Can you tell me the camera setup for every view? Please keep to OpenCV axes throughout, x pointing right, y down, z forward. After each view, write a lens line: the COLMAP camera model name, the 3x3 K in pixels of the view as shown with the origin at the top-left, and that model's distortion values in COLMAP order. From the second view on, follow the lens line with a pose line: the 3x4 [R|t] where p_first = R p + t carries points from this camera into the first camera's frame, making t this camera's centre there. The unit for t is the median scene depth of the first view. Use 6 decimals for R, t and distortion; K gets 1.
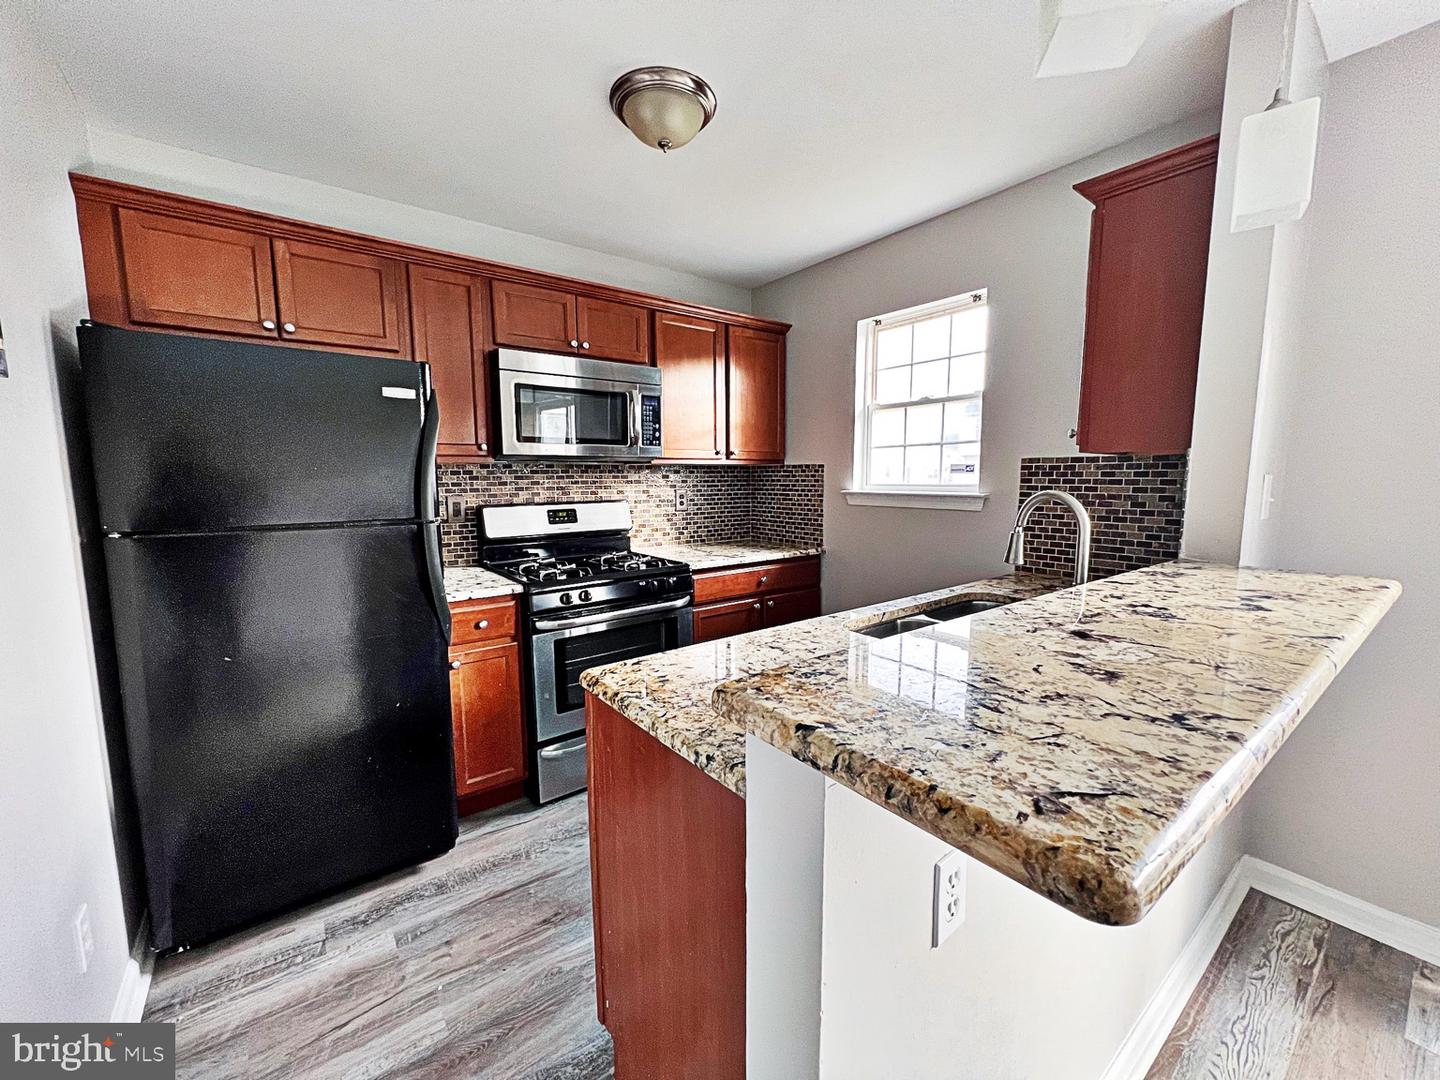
lens RADIAL K [[575.5, 0, 718.1], [0, 575.5, 541.2], [0, 0, 1]] dist [-0.000423, 0.000125]
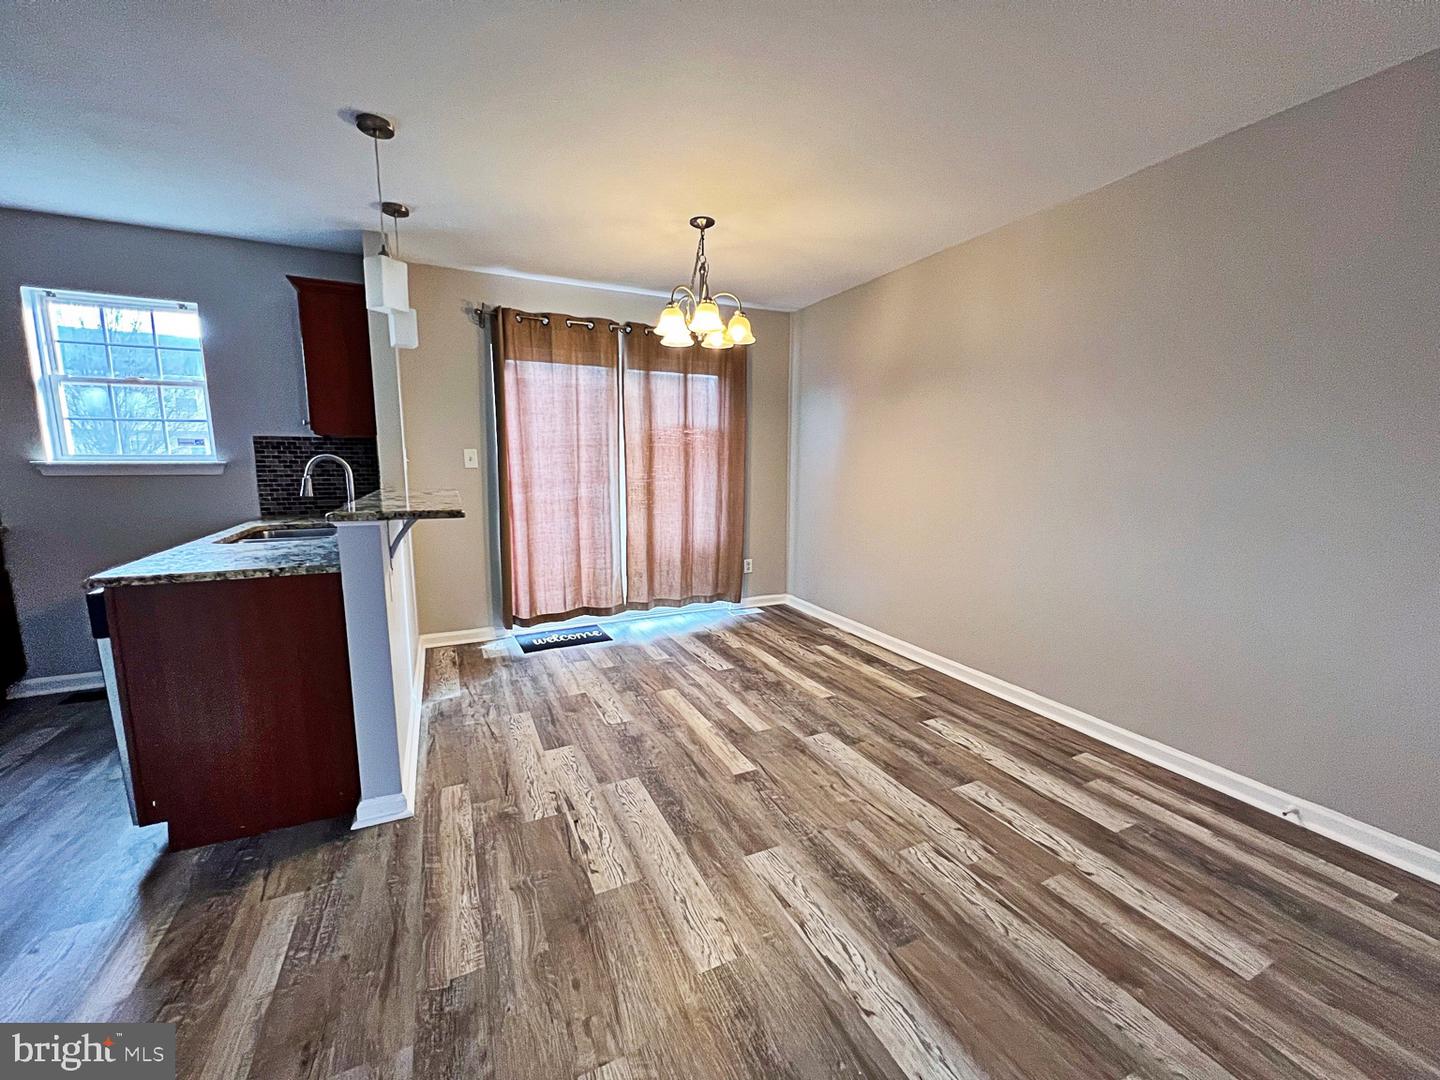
lens RADIAL K [[575.5, 0, 718.1], [0, 575.5, 541.2], [0, 0, 1]] dist [-0.000423, 0.000125]
pose [[0.202313, -0.133758, 0.970143, -0.549586], [0.107830, 0.987648, 0.113685, 0.062746], [-0.973366, 0.081611, 0.214237, -0.335163]]
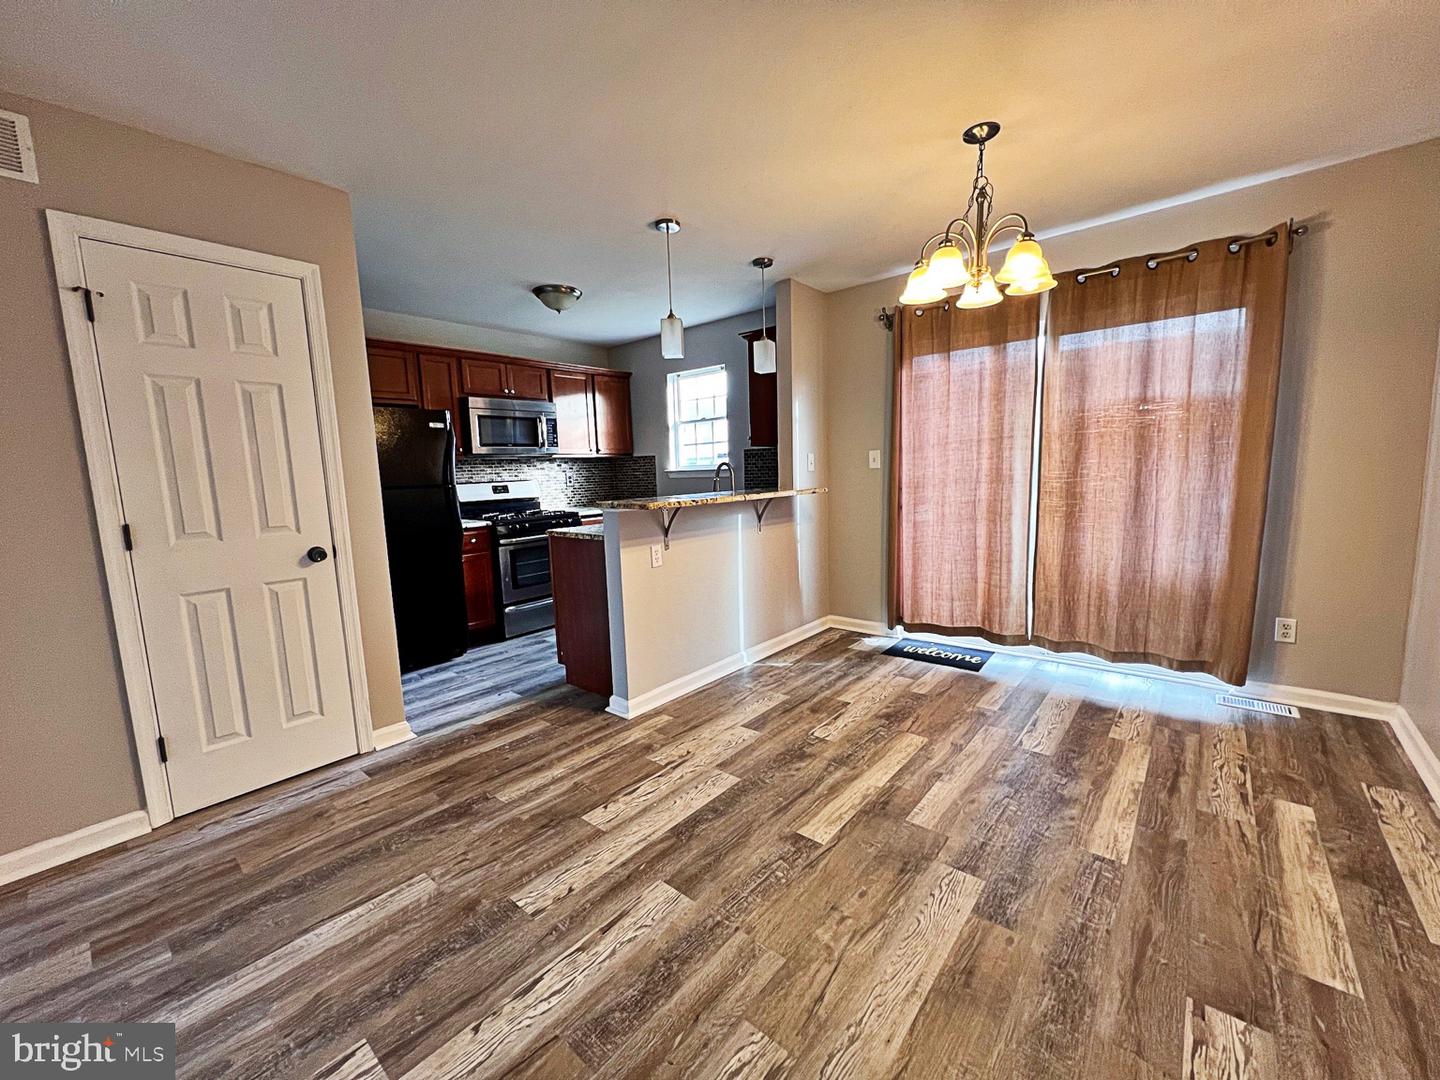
lens RADIAL K [[575.5, 0, 718.1], [0, 575.5, 541.2], [0, 0, 1]] dist [-0.000423, 0.000125]
pose [[0.976911, -0.055413, 0.206335, -0.000086], [0.054107, 0.998463, 0.011970, 0.126963], [-0.206681, -0.000529, 0.978408, -0.815713]]
